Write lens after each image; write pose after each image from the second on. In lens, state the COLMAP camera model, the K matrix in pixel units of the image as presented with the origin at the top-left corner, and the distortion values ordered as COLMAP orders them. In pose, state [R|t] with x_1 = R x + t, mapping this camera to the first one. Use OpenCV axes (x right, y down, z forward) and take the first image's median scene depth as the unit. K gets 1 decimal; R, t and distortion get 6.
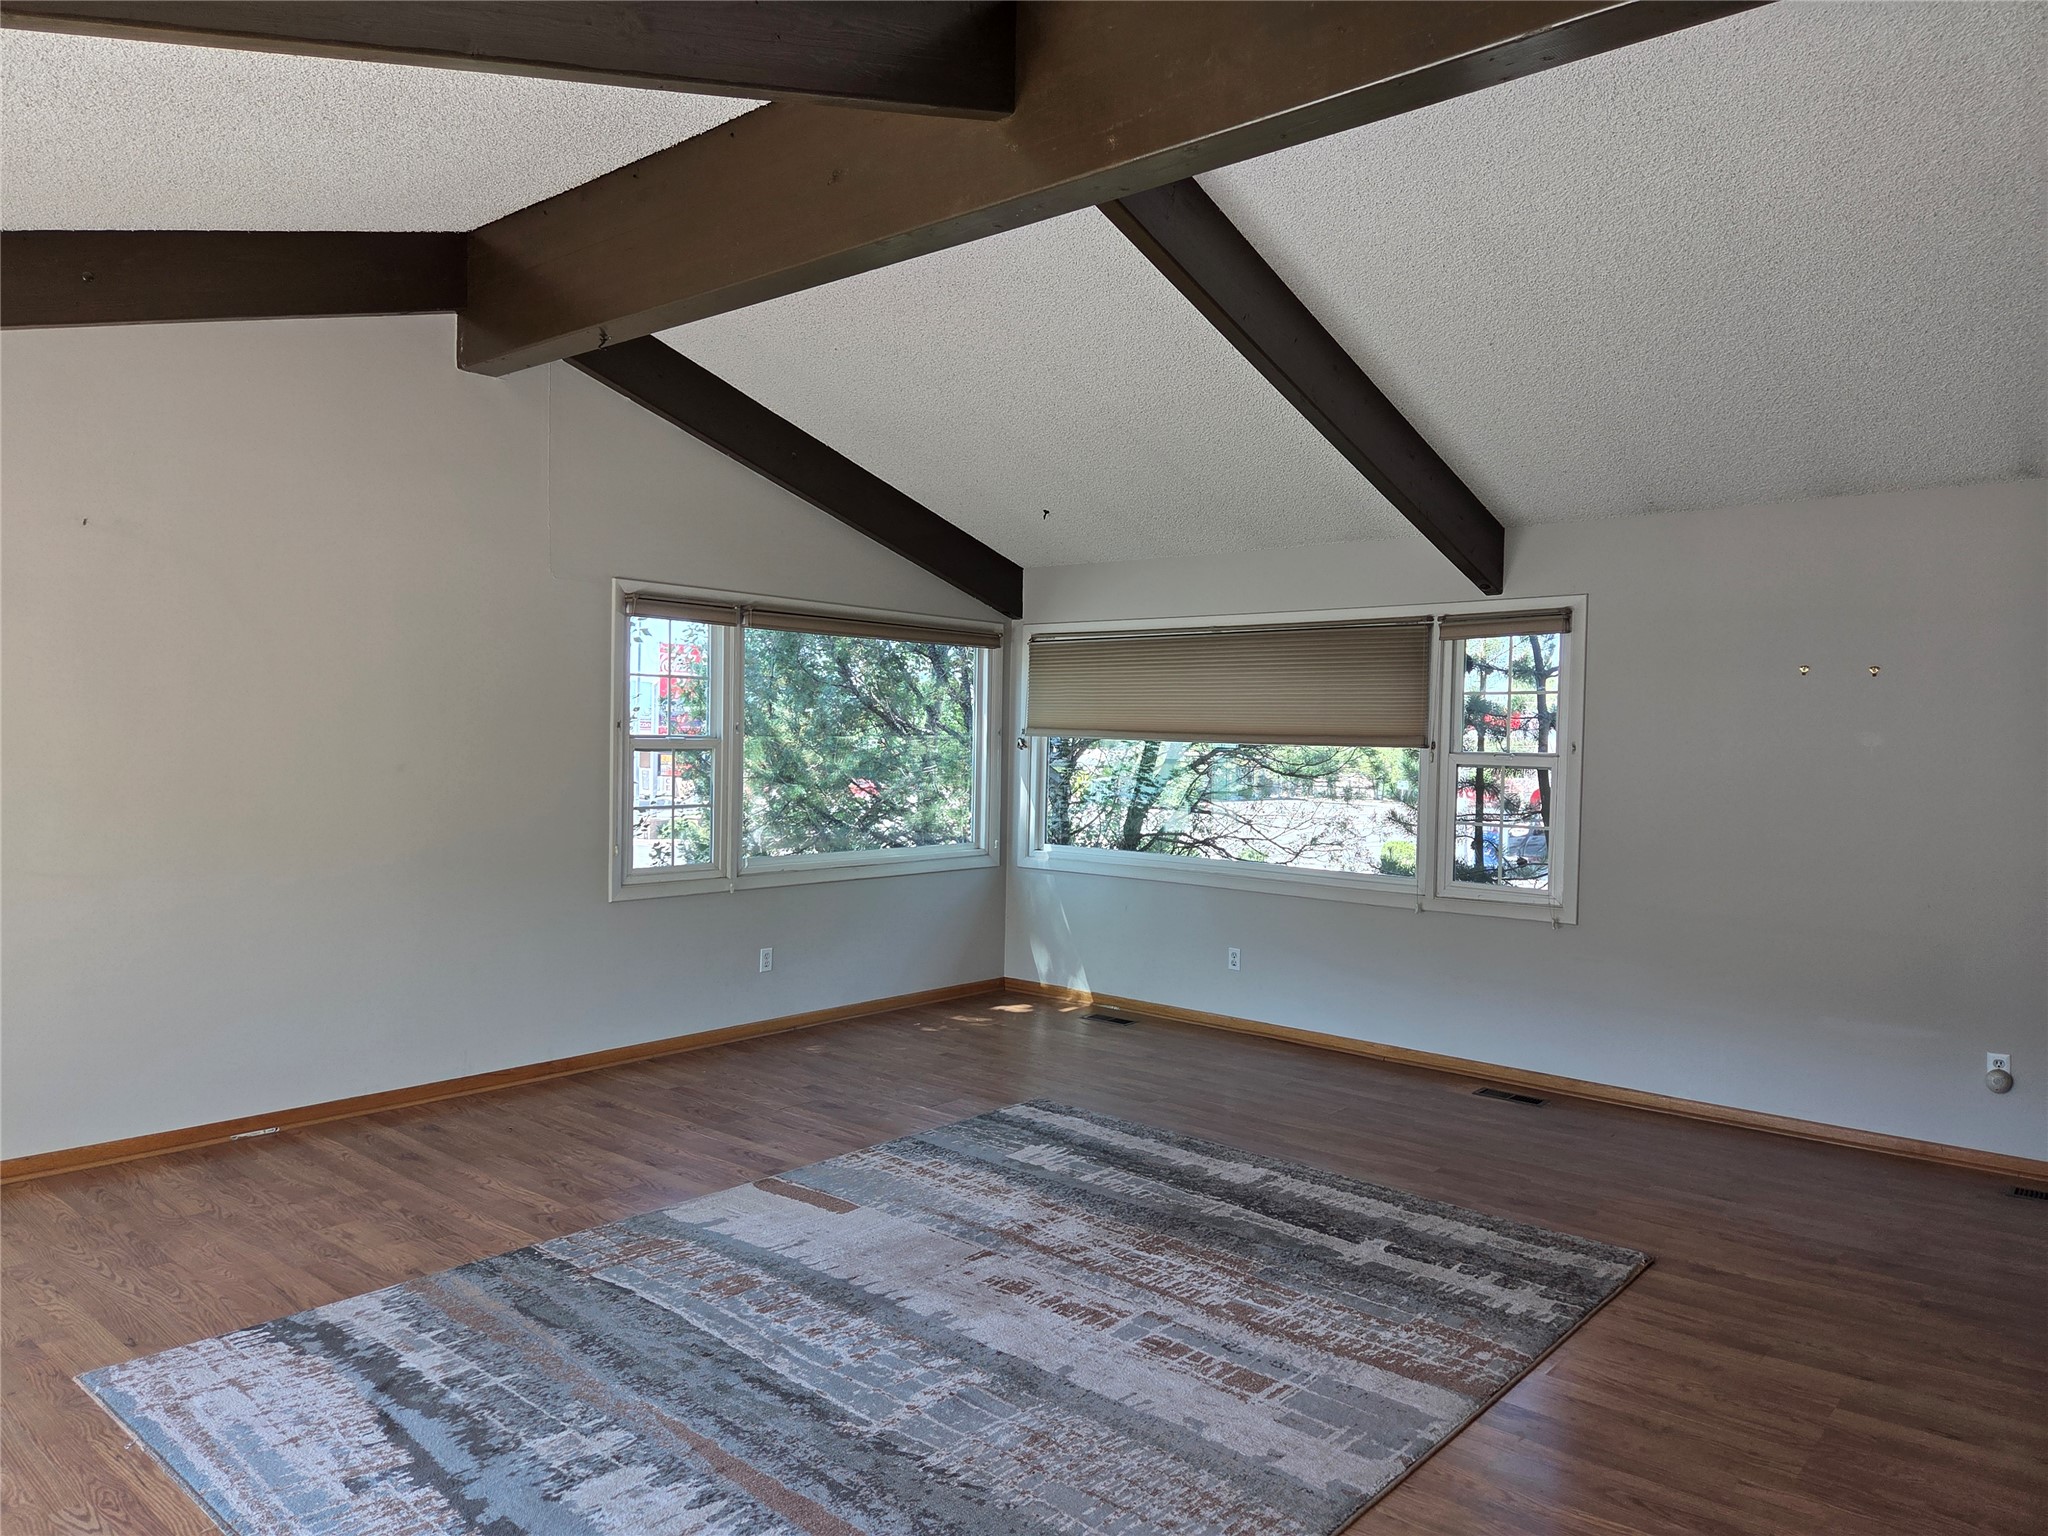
lens RADIAL K [[1367.5, 0, 1043.7], [0, 1367.5, 769.9], [0, 0, 1]] dist [0.063312, -0.033203]
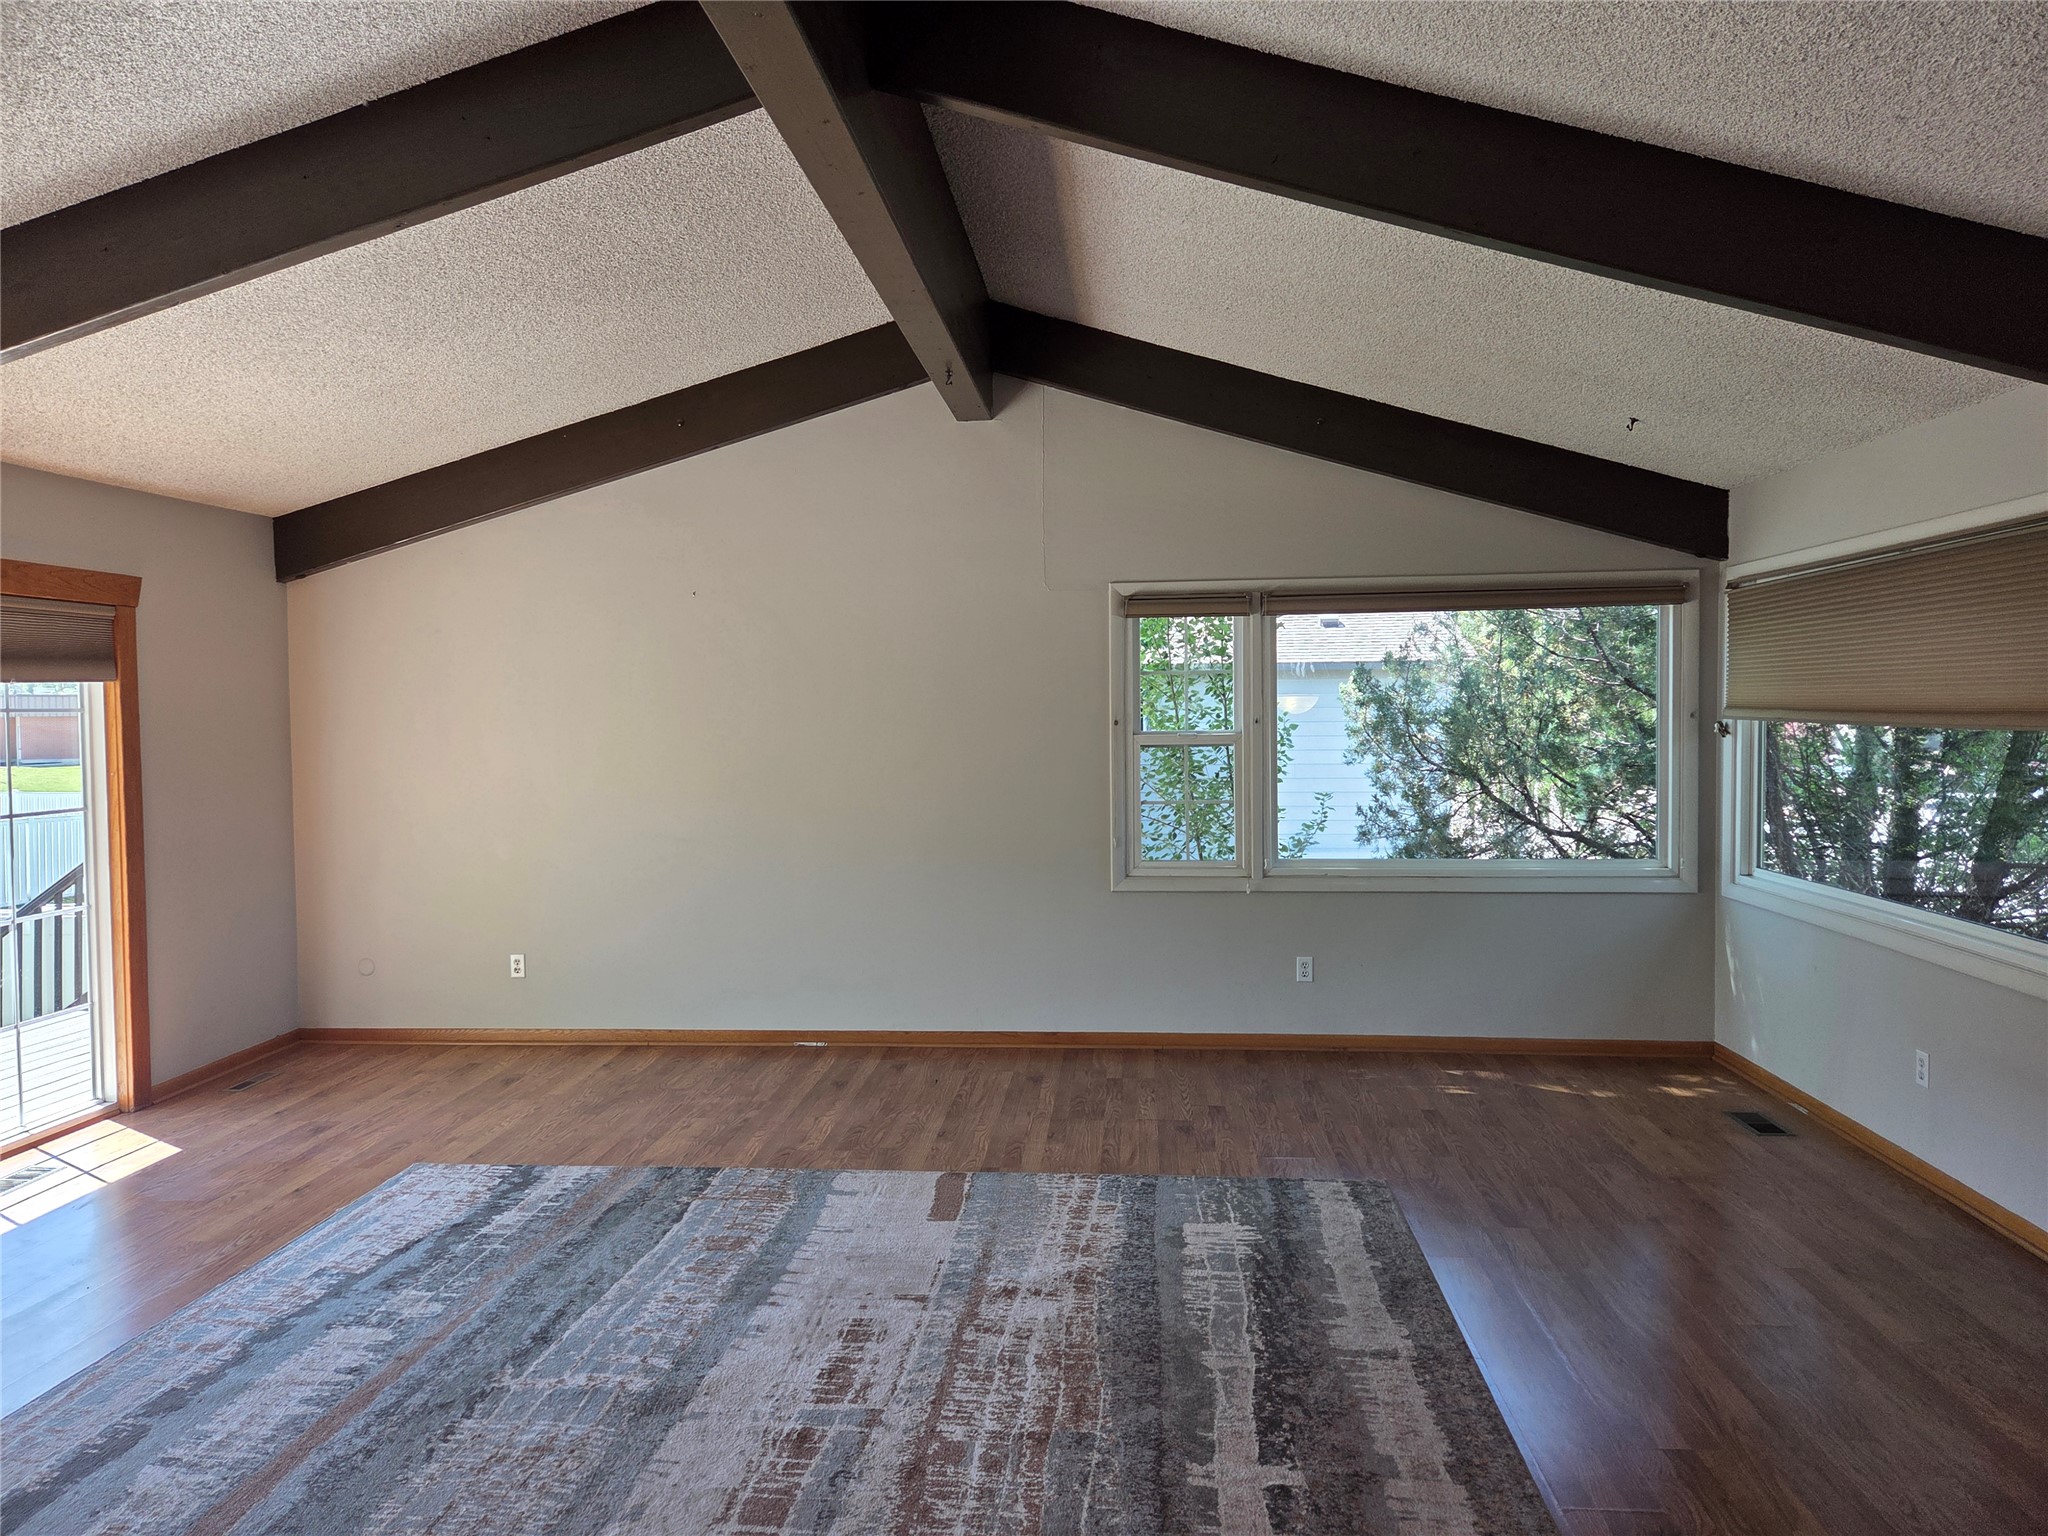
lens RADIAL K [[1367.5, 0, 1020.5], [0, 1367.5, 753.5], [0, 0, 1]] dist [0.063312, -0.033203]
pose [[0.580818, -0.000974, -0.814033, 0.744300], [0.005106, 0.999984, 0.002446, -0.018831], [0.814017, -0.005577, 0.580814, 0.506110]]
